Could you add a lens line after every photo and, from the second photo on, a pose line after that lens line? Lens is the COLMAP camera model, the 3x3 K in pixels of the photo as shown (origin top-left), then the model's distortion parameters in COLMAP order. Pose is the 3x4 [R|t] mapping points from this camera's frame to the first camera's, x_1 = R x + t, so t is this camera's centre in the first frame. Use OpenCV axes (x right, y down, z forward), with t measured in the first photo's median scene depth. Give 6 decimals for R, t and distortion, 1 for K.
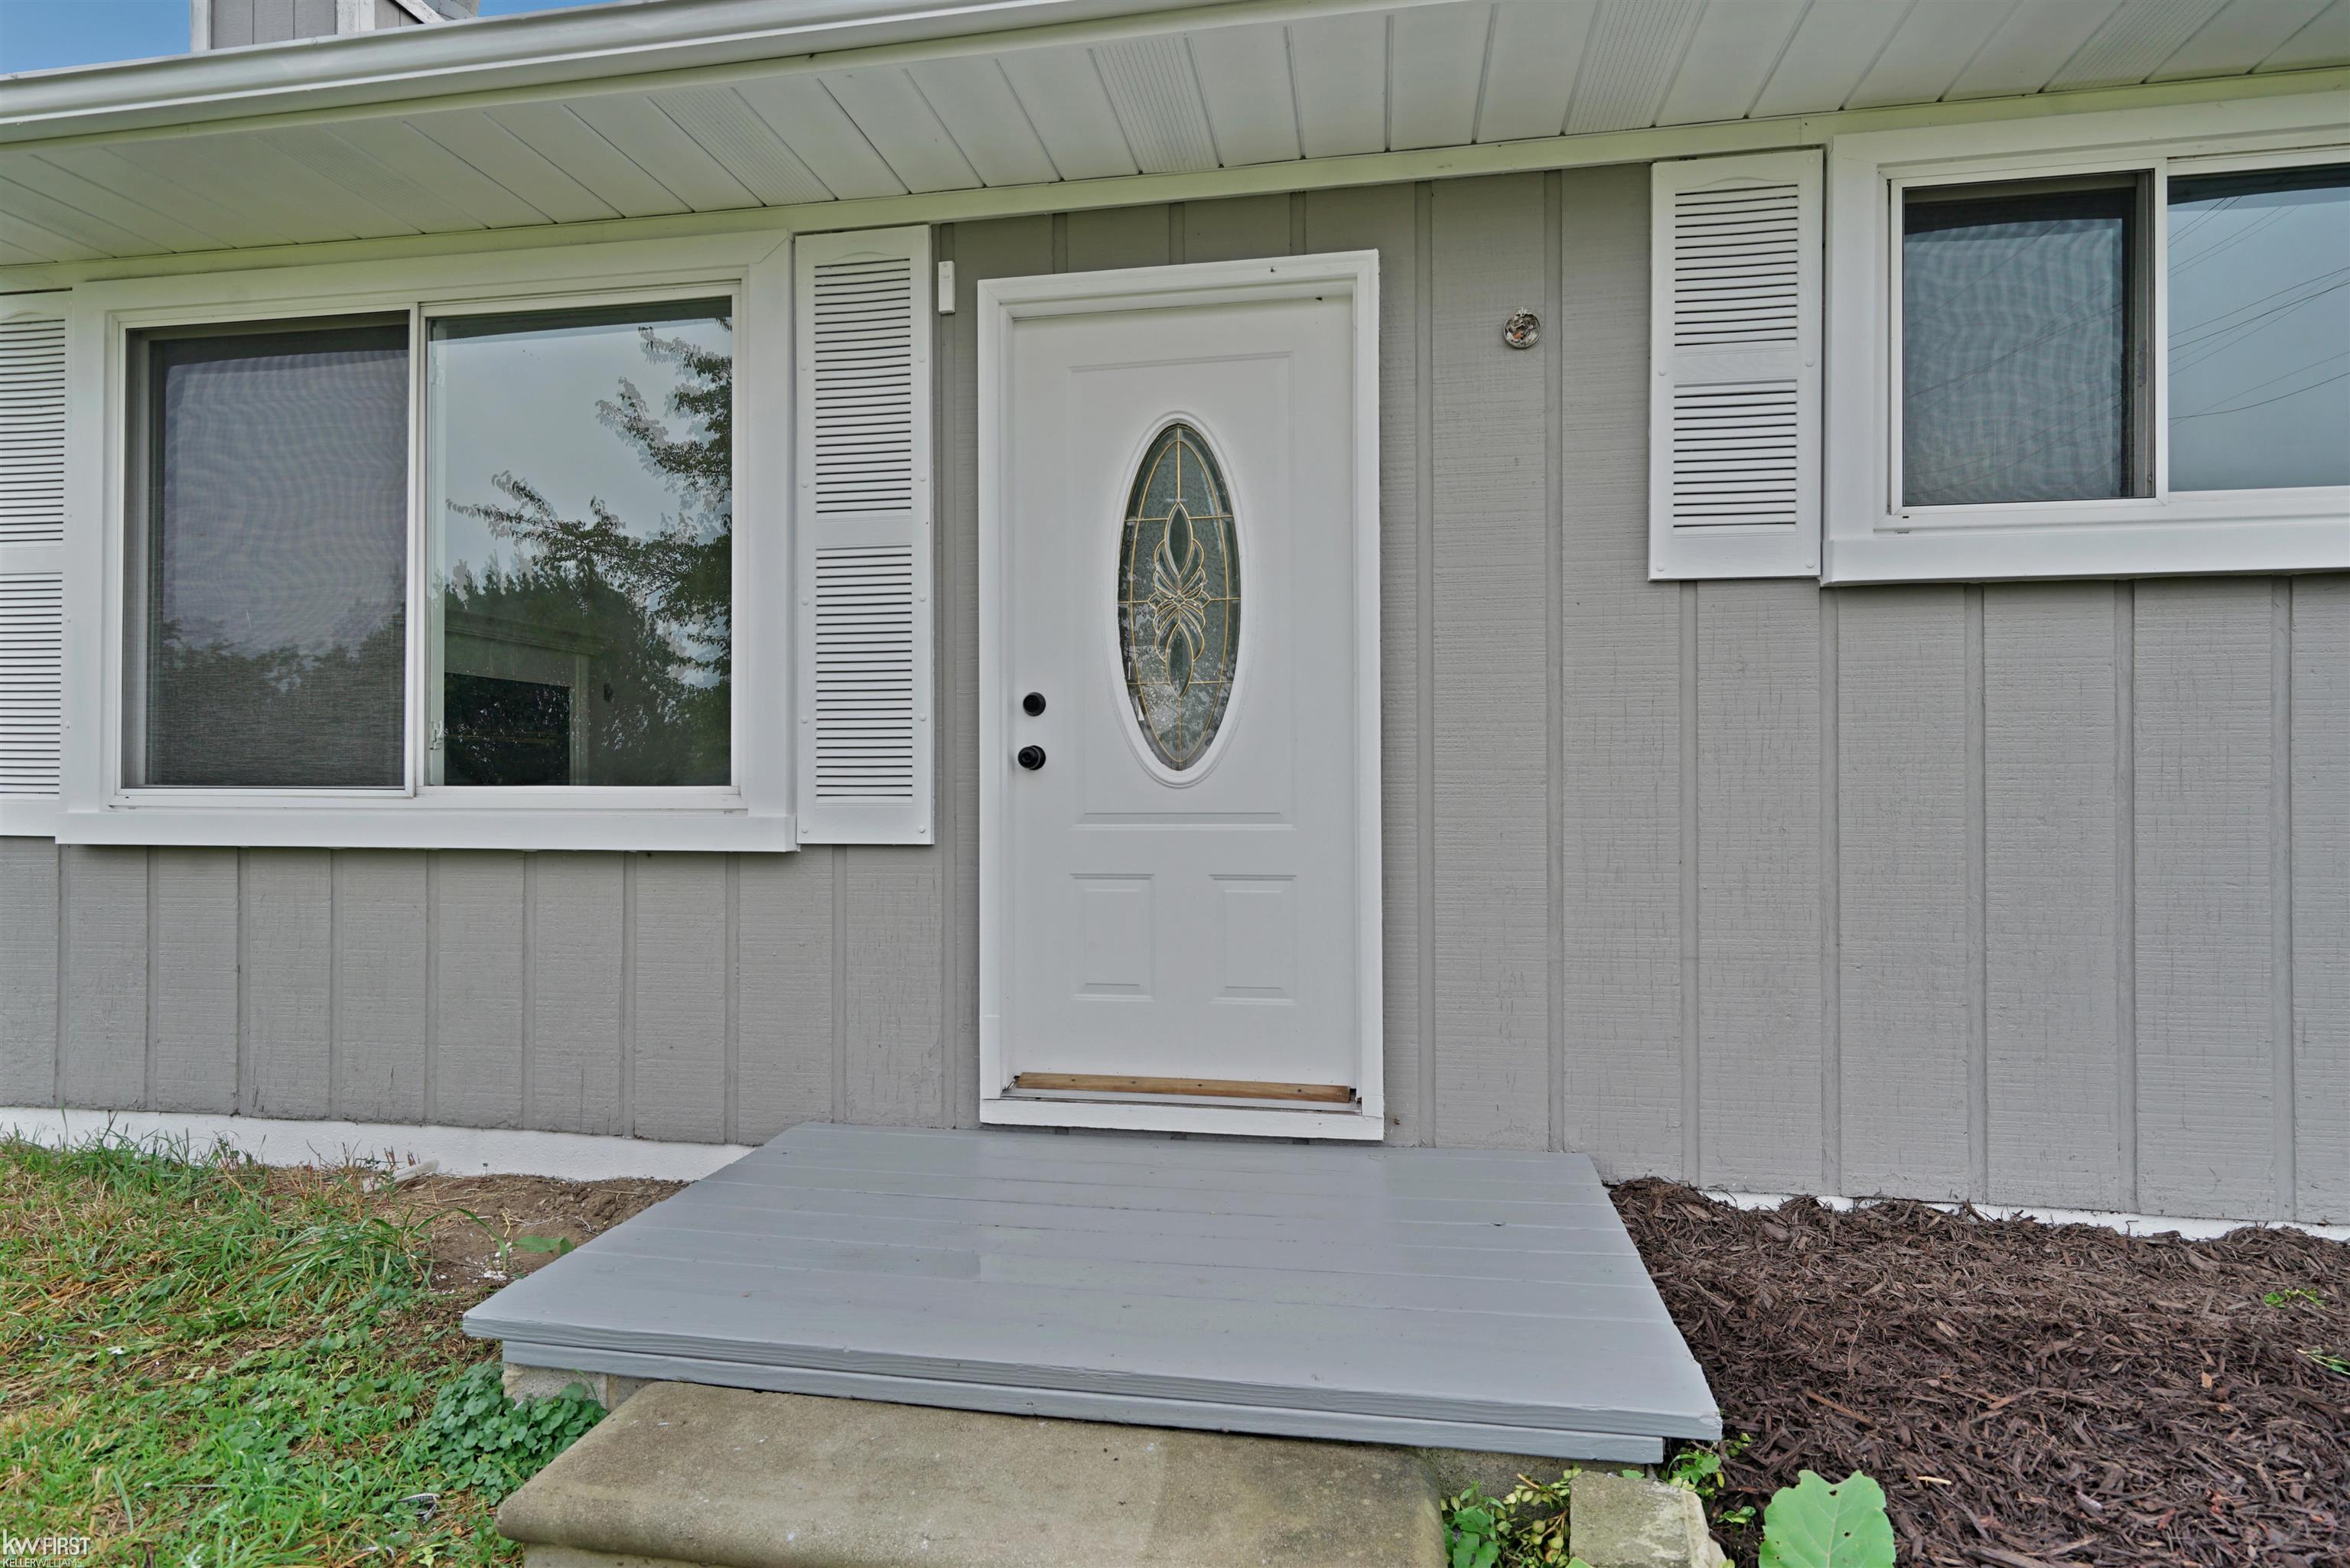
lens RADIAL K [[1237.8, 0, 1171.3], [0, 1237.8, 786.5], [0, 0, 1]] dist [0.008614, -0.000588]
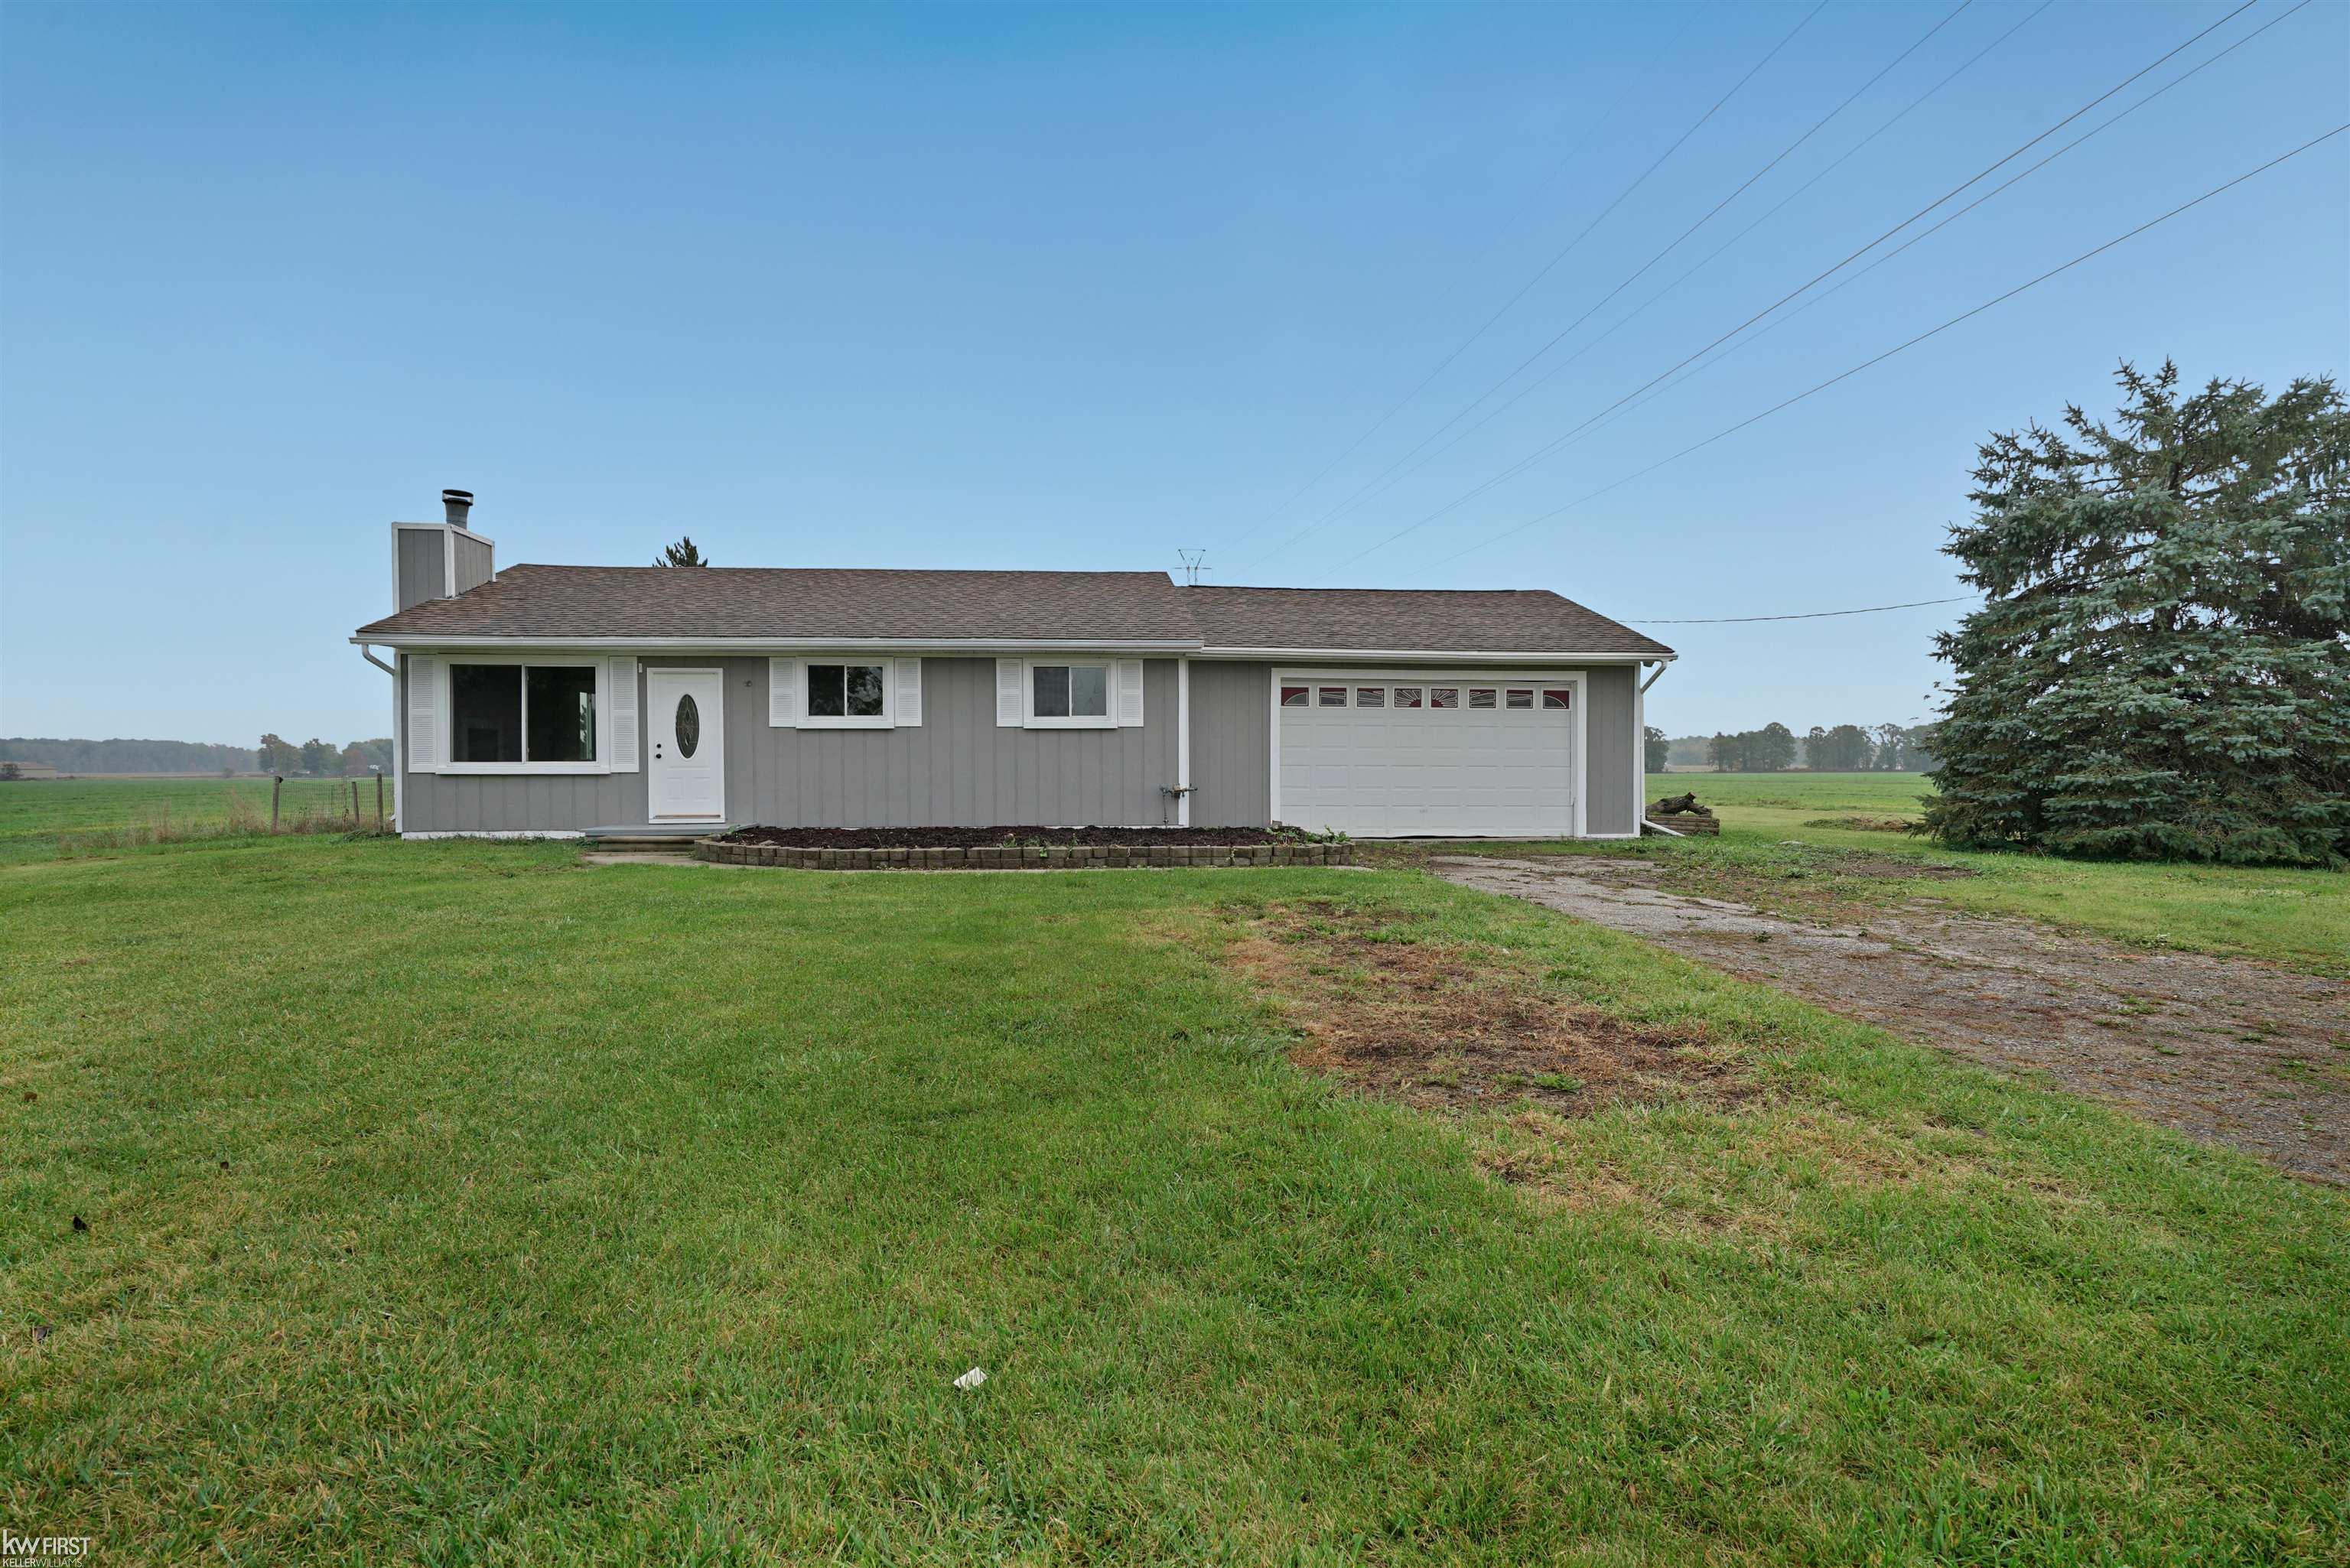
lens RADIAL K [[1237.8, 0, 1192.7], [0, 1237.8, 779.6], [0, 0, 1]] dist [0.008614, -0.000588]
pose [[0.956691, -0.009797, 0.290941, 0.546055], [0.002226, 0.999651, 0.026342, -0.058431], [-0.291098, -0.024554, 0.956378, -4.914456]]
